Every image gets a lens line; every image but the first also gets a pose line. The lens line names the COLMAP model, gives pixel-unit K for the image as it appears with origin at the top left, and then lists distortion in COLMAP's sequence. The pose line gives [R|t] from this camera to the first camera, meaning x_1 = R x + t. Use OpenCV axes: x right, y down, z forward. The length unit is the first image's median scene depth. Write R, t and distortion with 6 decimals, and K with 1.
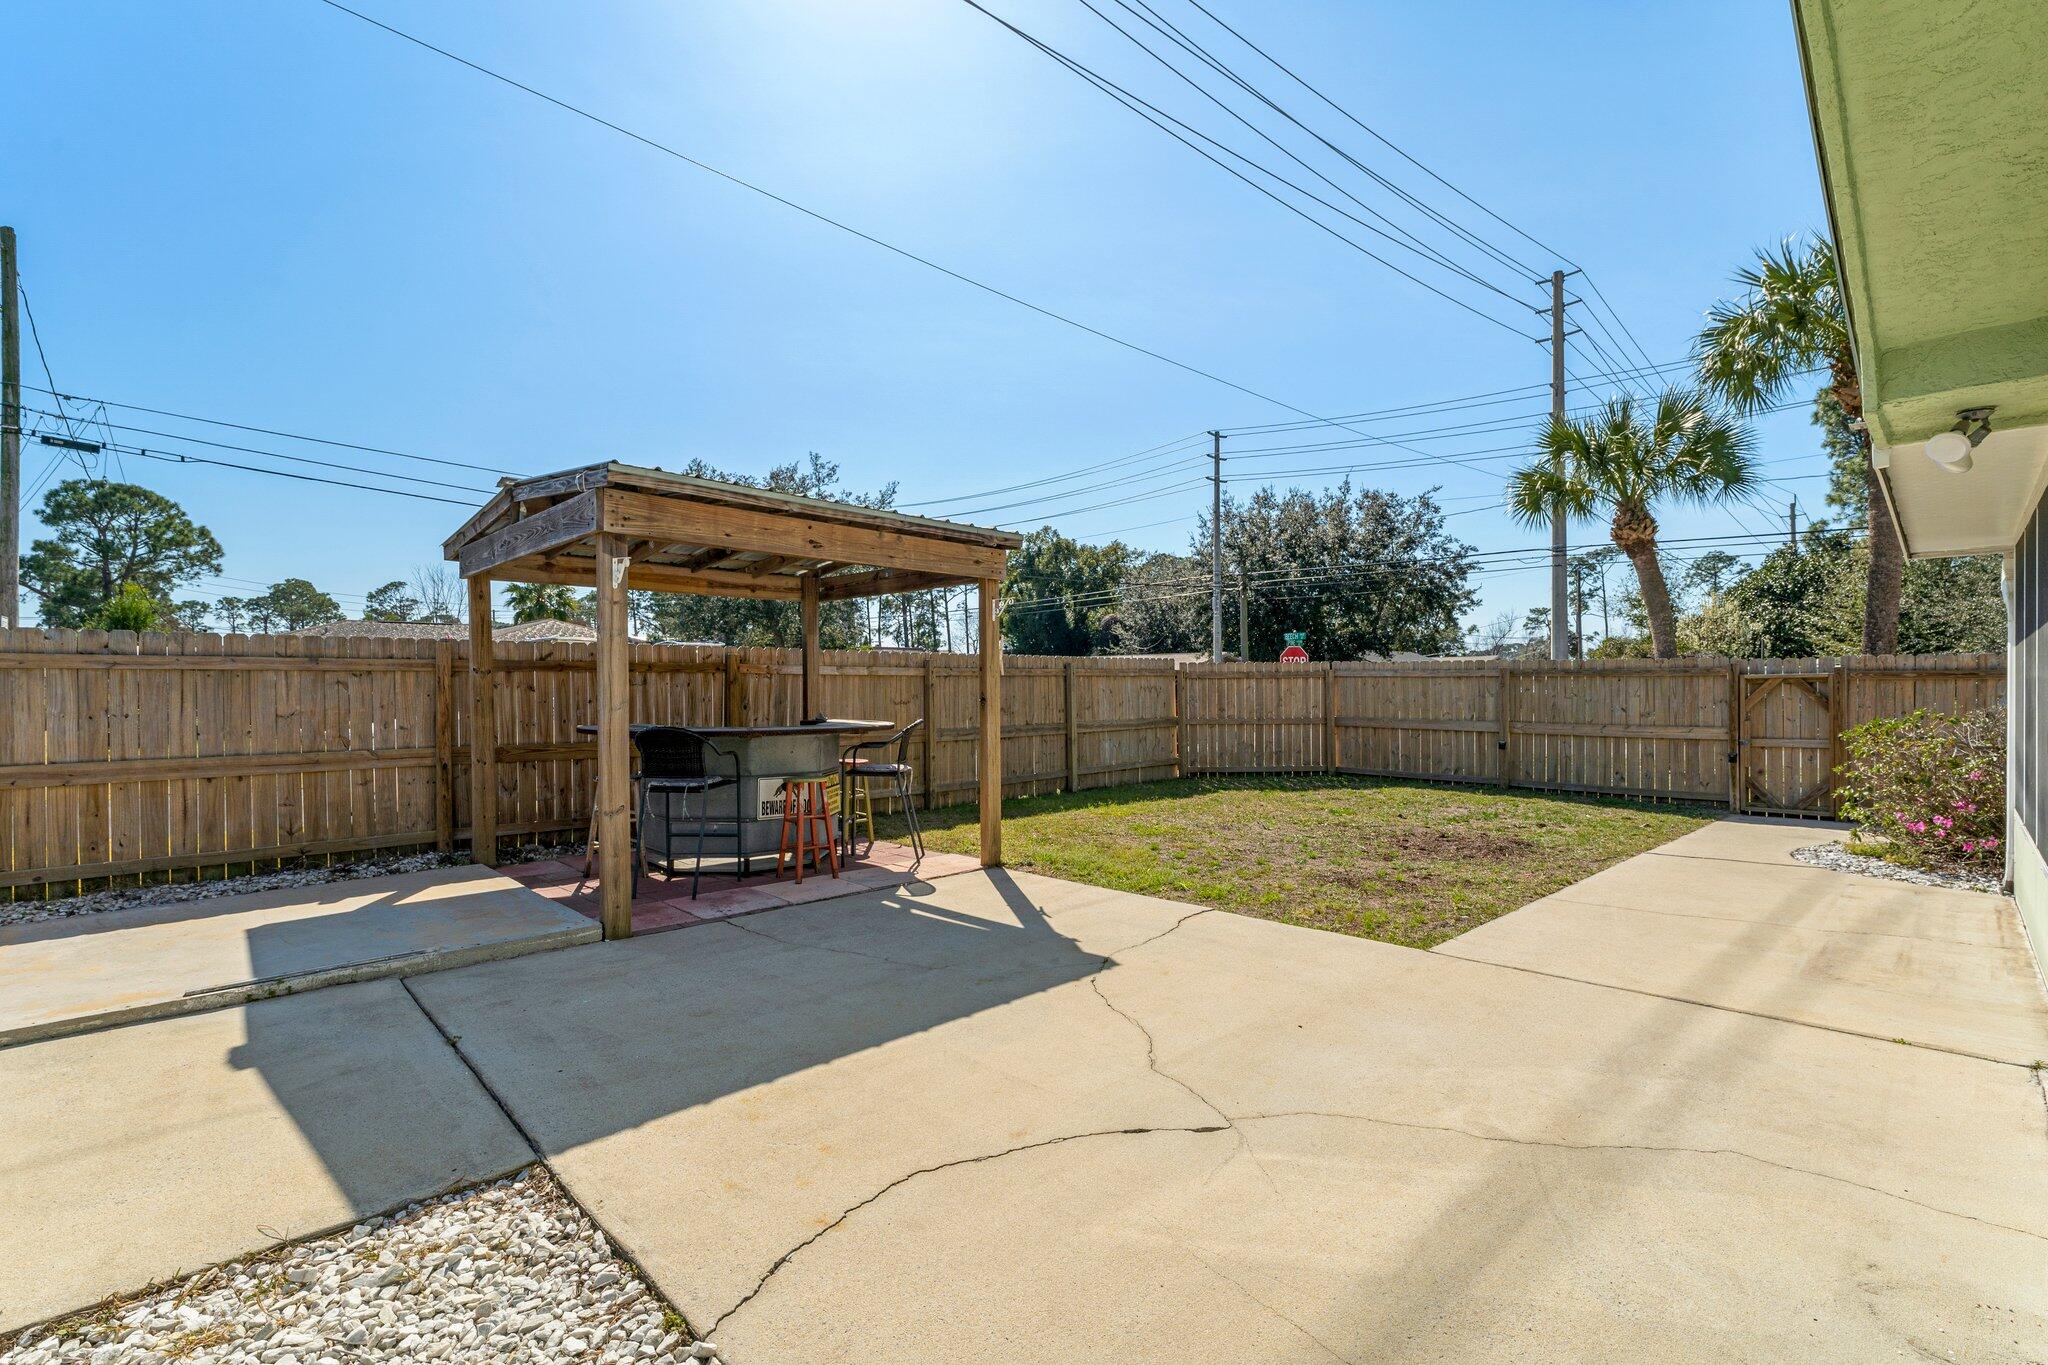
lens RADIAL K [[916.5, 0, 1013.0], [0, 916.5, 689.4], [0, 0, 1]] dist [-0.002816, -0.000521]
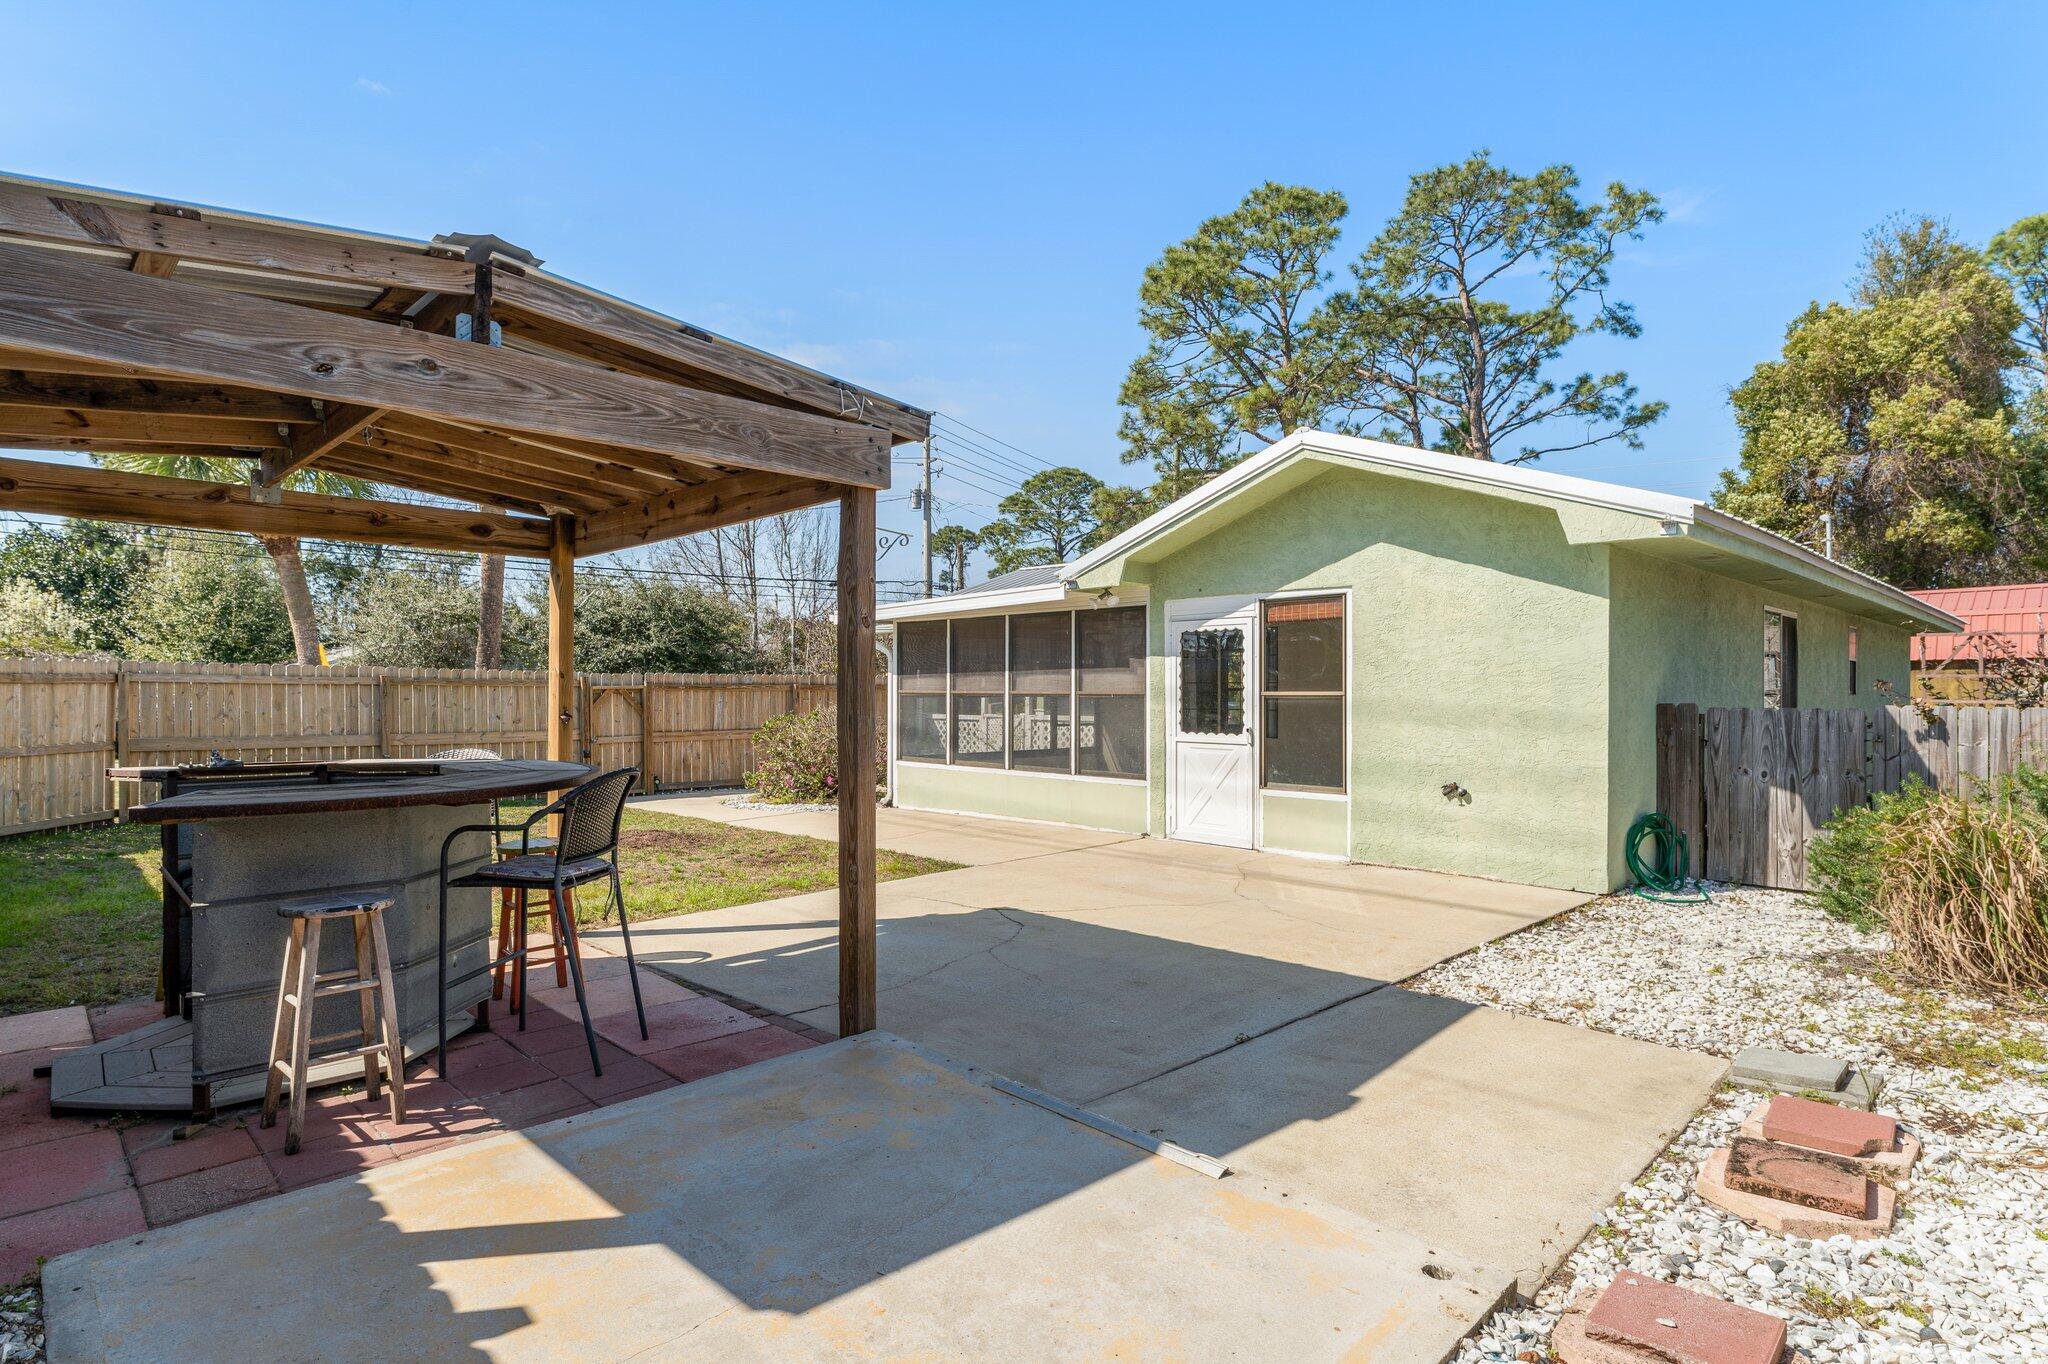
lens RADIAL K [[1056.4, 0, 1021.7], [0, 1056.4, 685.5], [0, 0, 1]] dist [0.001441, 0.000452]
pose [[-0.011078, 0.007806, 0.999908, -0.499707], [0.002370, 0.999967, -0.007780, -0.003539], [-0.999936, 0.002284, -0.011096, 0.347439]]
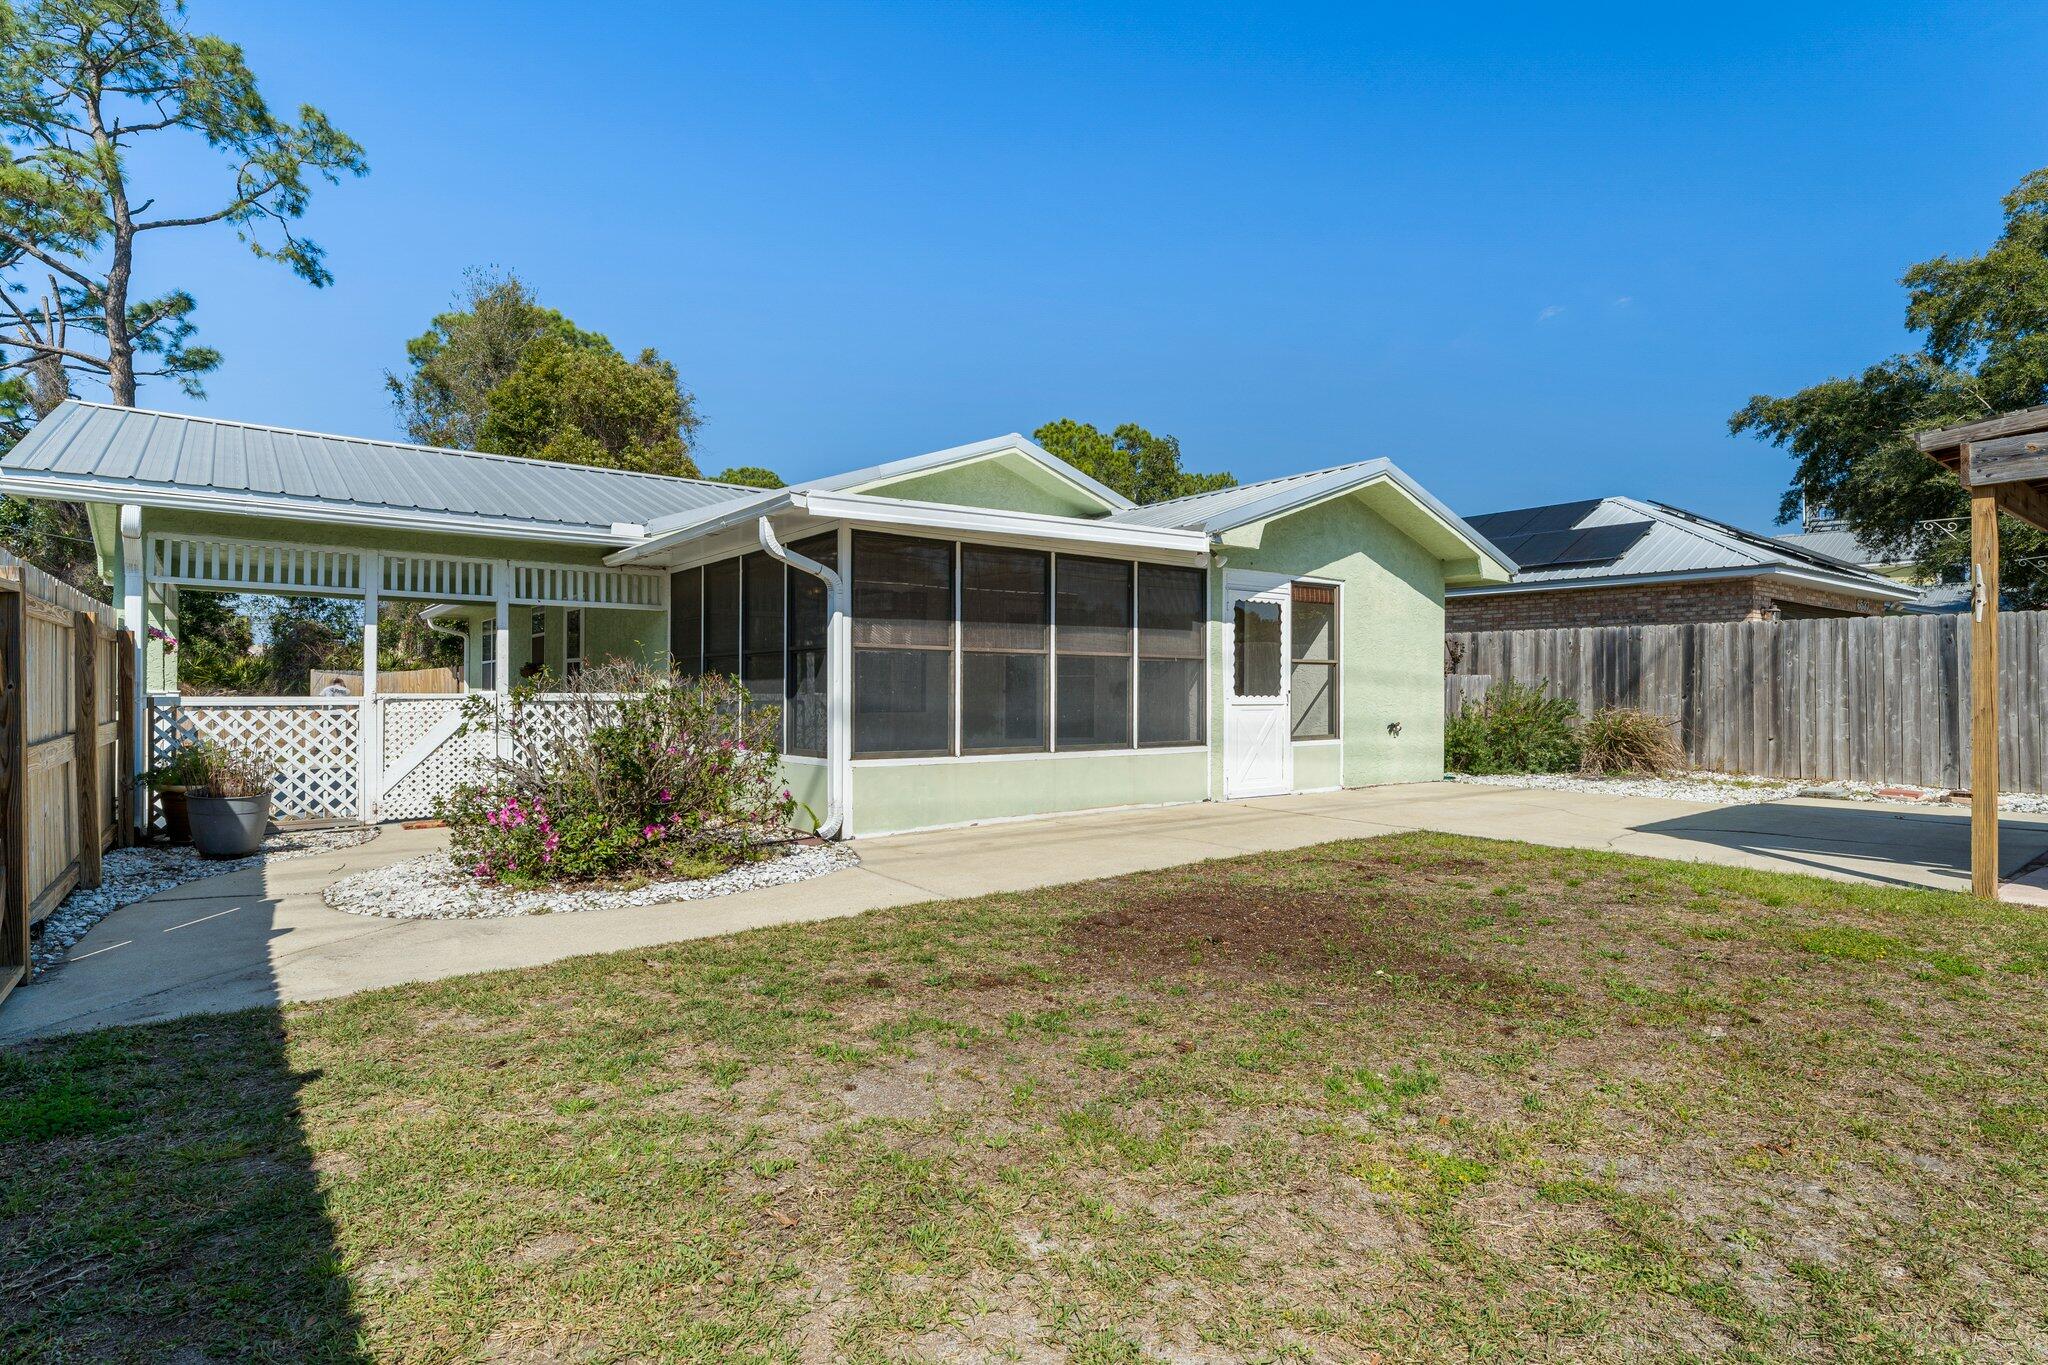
lens RADIAL K [[1052.4, 0, 1015.4], [0, 1052.4, 688.4], [0, 0, 1]] dist [-0.000856, -0.000576]
pose [[-0.993893, -0.000595, 0.110350, 0.341687], [-0.000393, 0.999998, 0.001855, 0.017375], [-0.110351, 0.001800, -0.993891, 1.033509]]
